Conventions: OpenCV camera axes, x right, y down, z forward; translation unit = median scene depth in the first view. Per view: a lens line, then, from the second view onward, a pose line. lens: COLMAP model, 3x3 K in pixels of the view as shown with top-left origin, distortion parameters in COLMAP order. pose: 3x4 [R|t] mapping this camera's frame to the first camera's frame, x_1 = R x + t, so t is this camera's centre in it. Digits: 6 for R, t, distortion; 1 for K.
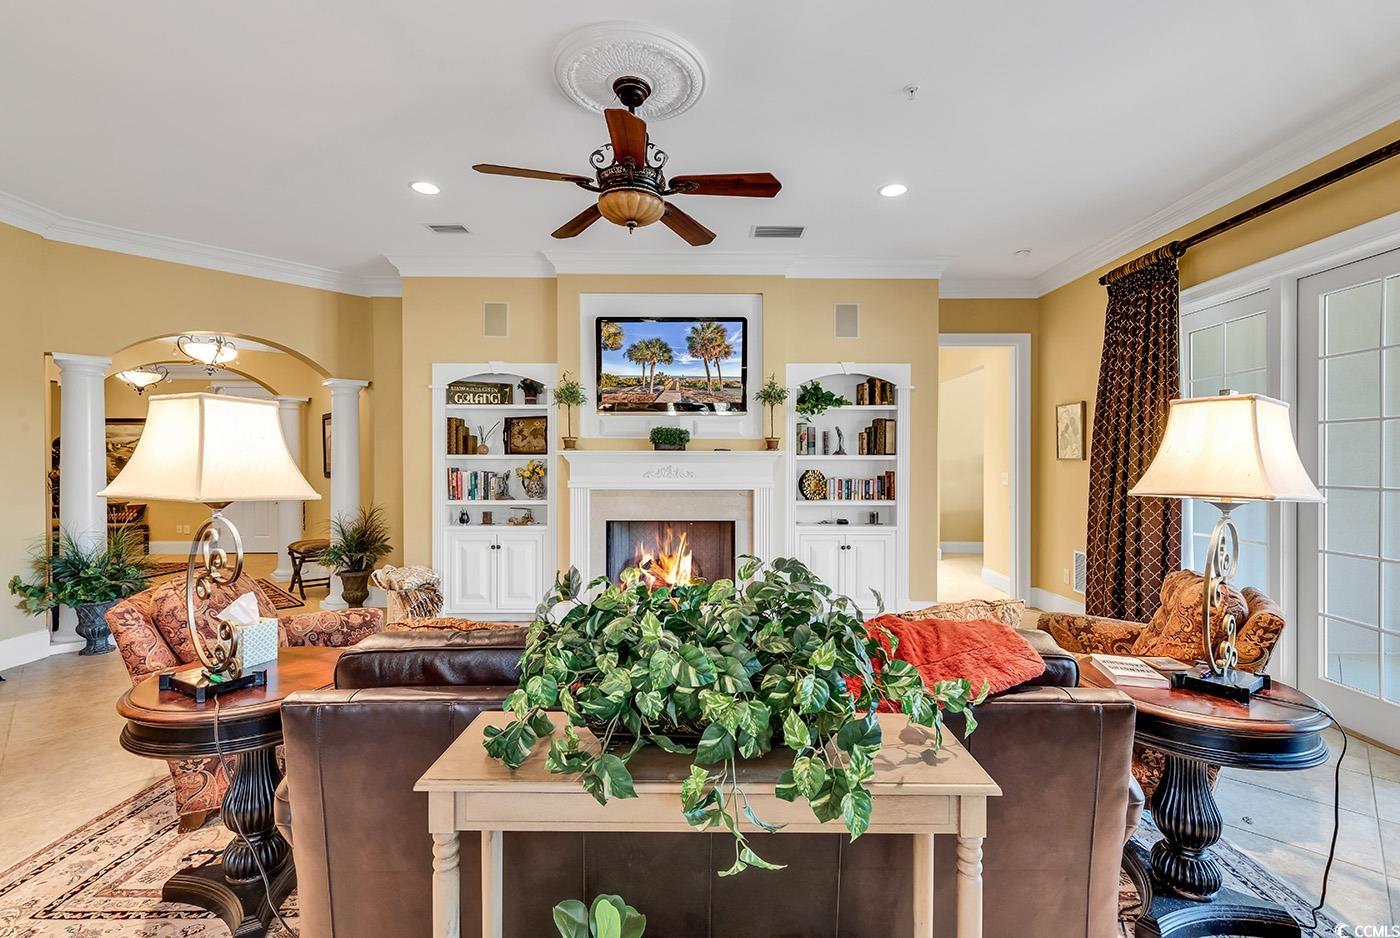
lens RADIAL K [[642.2, 0, 706.4], [0, 642.2, 465.1], [0, 0, 1]] dist [0.007192, -0.000214]
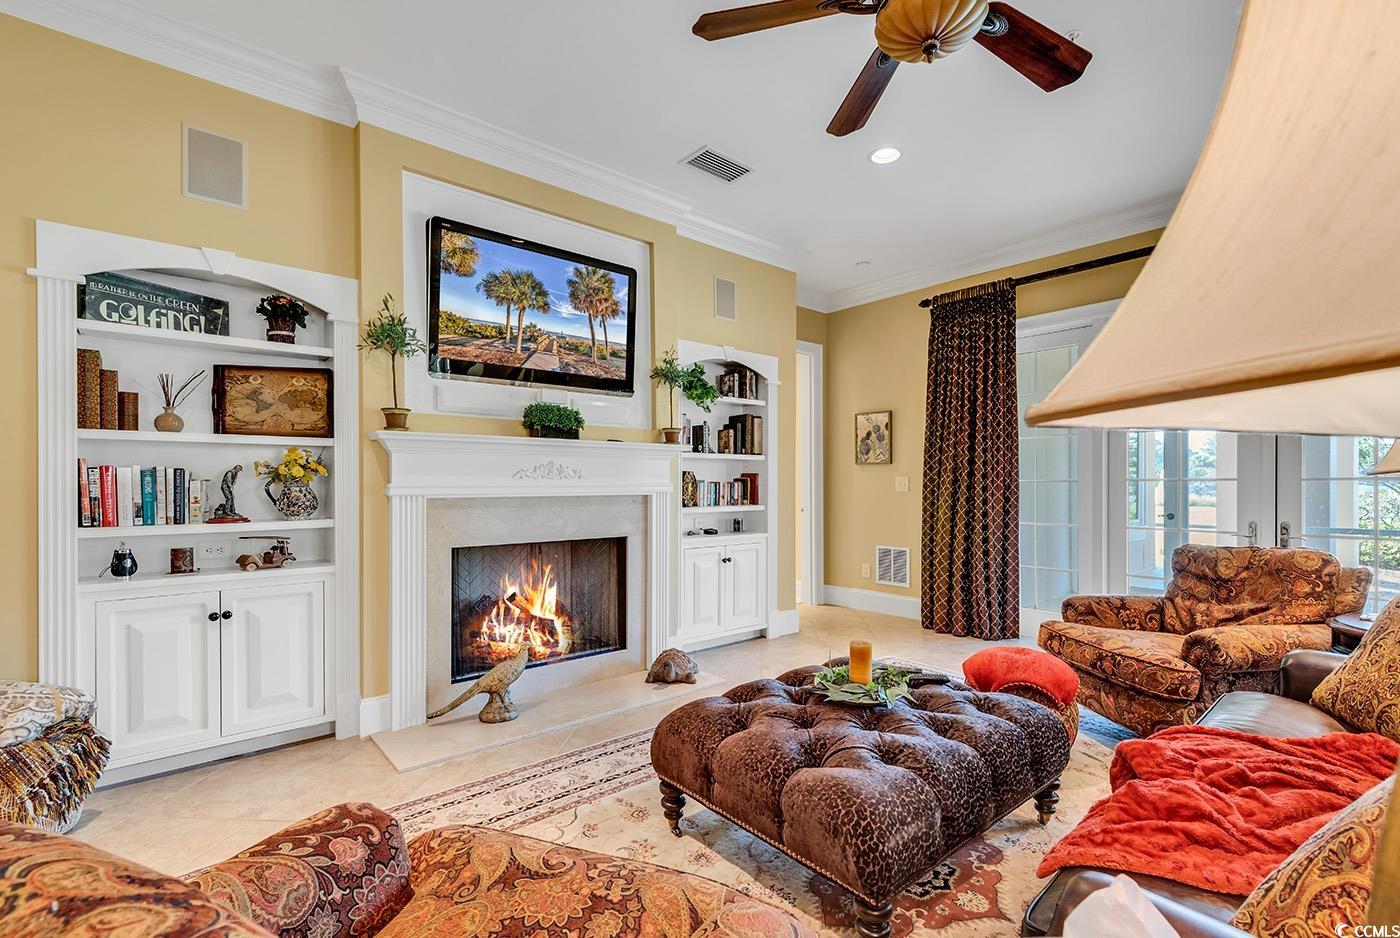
lens RADIAL K [[642.2, 0, 711.6], [0, 642.2, 481.0], [0, 0, 1]] dist [0.007192, -0.000214]
pose [[0.756277, -0.000702, 0.654251, -0.366487], [0.003638, 0.999988, -0.003133, 0.024184], [-0.654241, 0.004750, 0.756271, 0.359982]]
